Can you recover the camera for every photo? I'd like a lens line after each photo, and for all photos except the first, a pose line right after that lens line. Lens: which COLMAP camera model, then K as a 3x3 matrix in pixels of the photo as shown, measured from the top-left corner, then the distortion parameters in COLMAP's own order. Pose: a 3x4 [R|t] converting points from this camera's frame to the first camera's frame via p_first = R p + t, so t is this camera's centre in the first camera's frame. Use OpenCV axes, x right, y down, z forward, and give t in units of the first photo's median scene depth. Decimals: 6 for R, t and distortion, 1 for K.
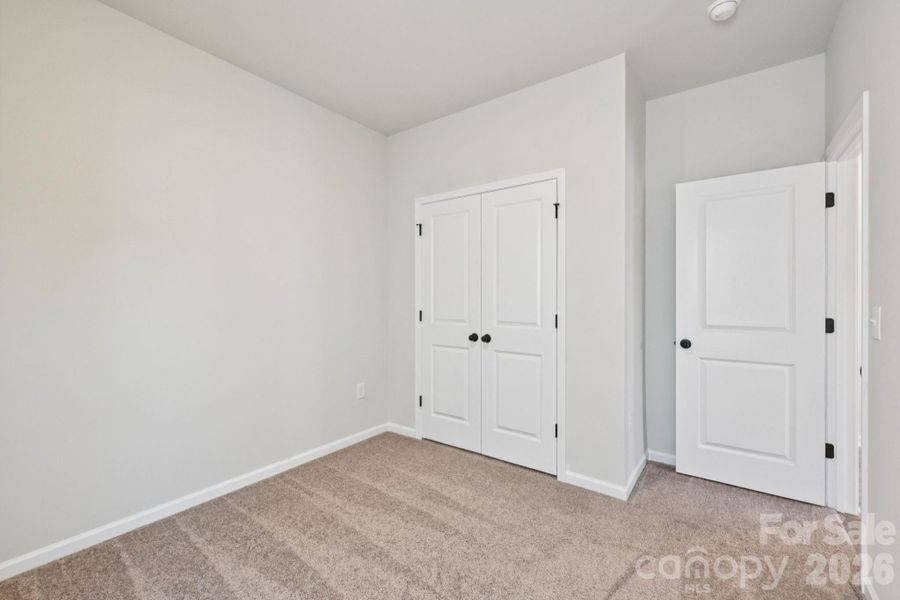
lens RADIAL K [[384.3, 0, 451.8], [0, 384.3, 298.3], [0, 0, 1]] dist [0.000380, 0.000142]
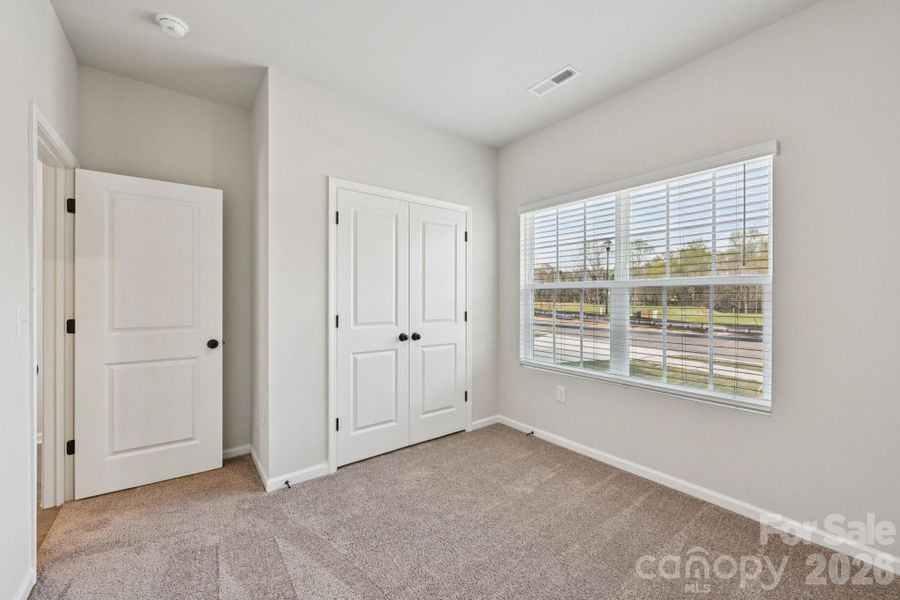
lens RADIAL K [[357.2, 0, 450.1], [0, 357.2, 297.2], [0, 0, 1]] dist [0.000968, -0.000040]
pose [[0.269918, -0.001818, 0.962881, -0.847980], [0.001739, 0.999998, 0.001400, -0.007910], [-0.962882, 0.001296, 0.269921, 0.625446]]
